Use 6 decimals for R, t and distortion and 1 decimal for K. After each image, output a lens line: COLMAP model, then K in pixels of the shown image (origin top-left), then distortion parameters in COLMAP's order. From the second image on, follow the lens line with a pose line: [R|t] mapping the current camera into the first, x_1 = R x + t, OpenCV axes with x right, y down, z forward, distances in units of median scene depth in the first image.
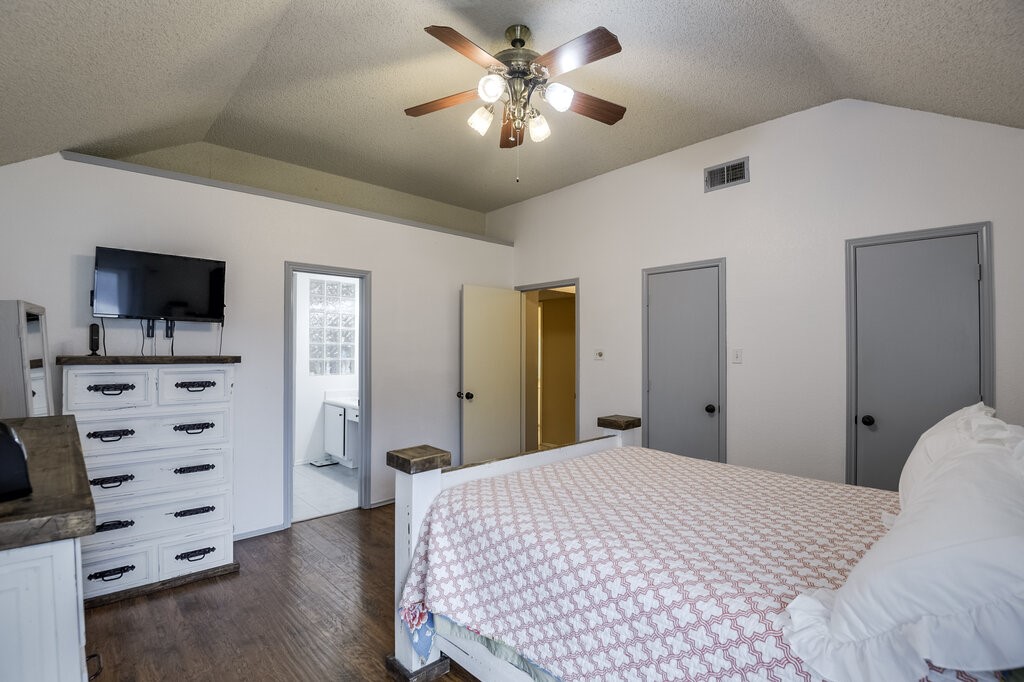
lens RADIAL K [[479.3, 0, 509.5], [0, 479.3, 341.6], [0, 0, 1]] dist [-0.001528, -0.000094]
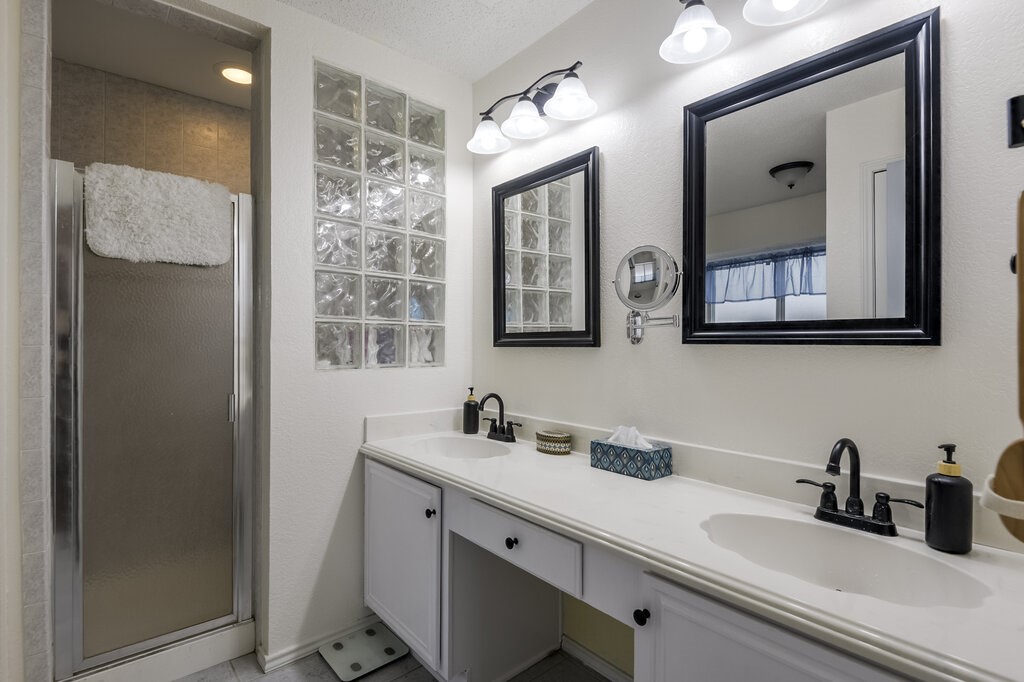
lens RADIAL K [[483.7, 0, 514.5], [0, 483.7, 342.5], [0, 0, 1]] dist [0.001274, 0.000024]
pose [[0.999576, -0.000141, -0.029108, -0.270738], [0.000235, 0.999995, 0.003239, 0.050683], [0.029107, -0.003244, 0.999571, 0.668305]]
